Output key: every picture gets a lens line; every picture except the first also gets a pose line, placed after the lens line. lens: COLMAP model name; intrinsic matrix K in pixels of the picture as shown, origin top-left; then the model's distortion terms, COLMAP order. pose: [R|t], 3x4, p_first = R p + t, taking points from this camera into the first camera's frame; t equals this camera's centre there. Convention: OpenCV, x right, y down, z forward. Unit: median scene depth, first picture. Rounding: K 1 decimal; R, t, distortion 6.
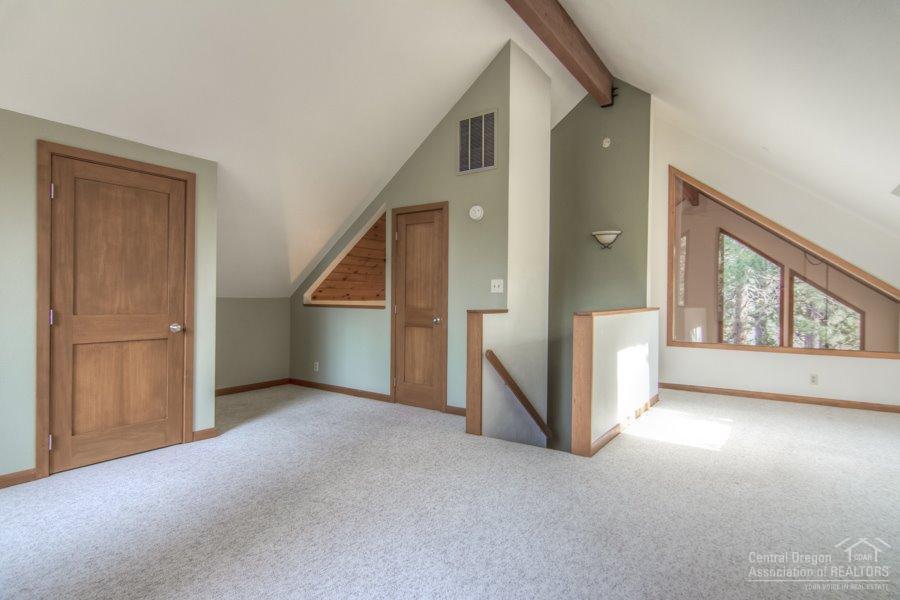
lens RADIAL K [[472.8, 0, 446.6], [0, 472.8, 299.9], [0, 0, 1]] dist [-0.001180, 0.000363]
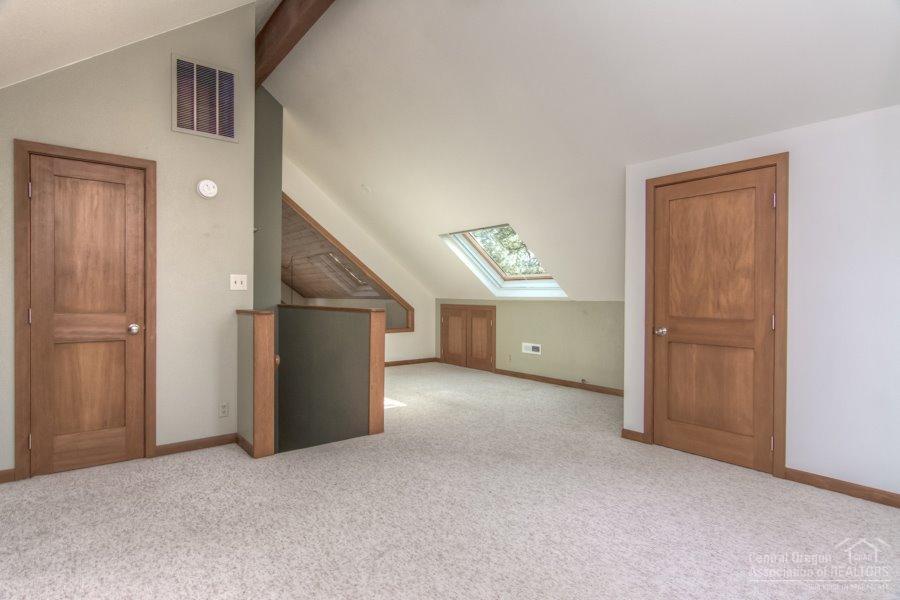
lens RADIAL K [[472.8, 0, 446.6], [0, 472.8, 299.9], [0, 0, 1]] dist [-0.001180, 0.000363]
pose [[0.282810, -0.011814, 0.959103, -0.799614], [0.000400, 0.999926, 0.012199, -0.010413], [-0.959176, -0.003066, 0.282793, 0.534709]]
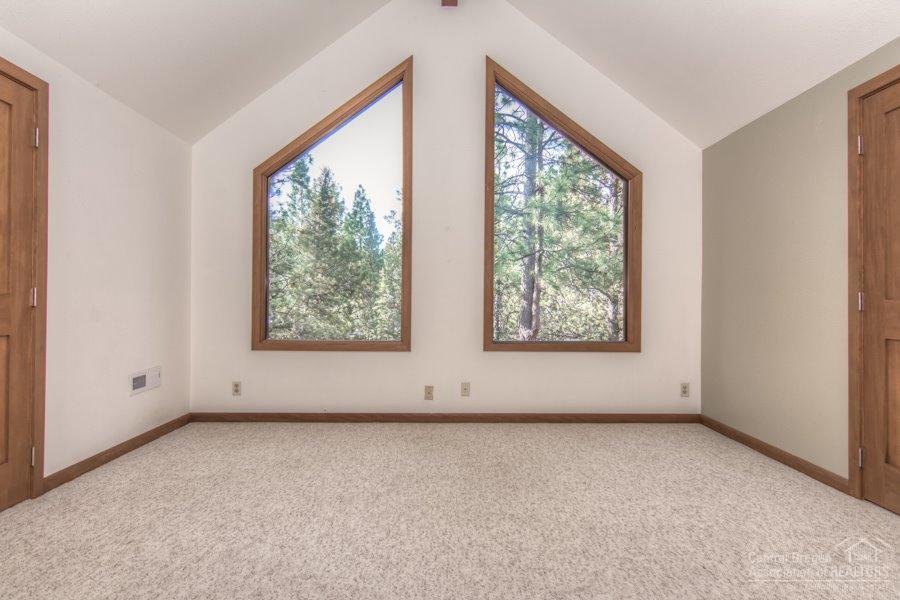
lens RADIAL K [[472.8, 0, 446.6], [0, 472.8, 299.9], [0, 0, 1]] dist [-0.001180, 0.000363]
pose [[-0.812649, -0.013707, -0.582592, 0.183237], [-0.015947, 0.999872, -0.001281, 0.041100], [0.582535, 0.008249, -0.812764, 1.114433]]
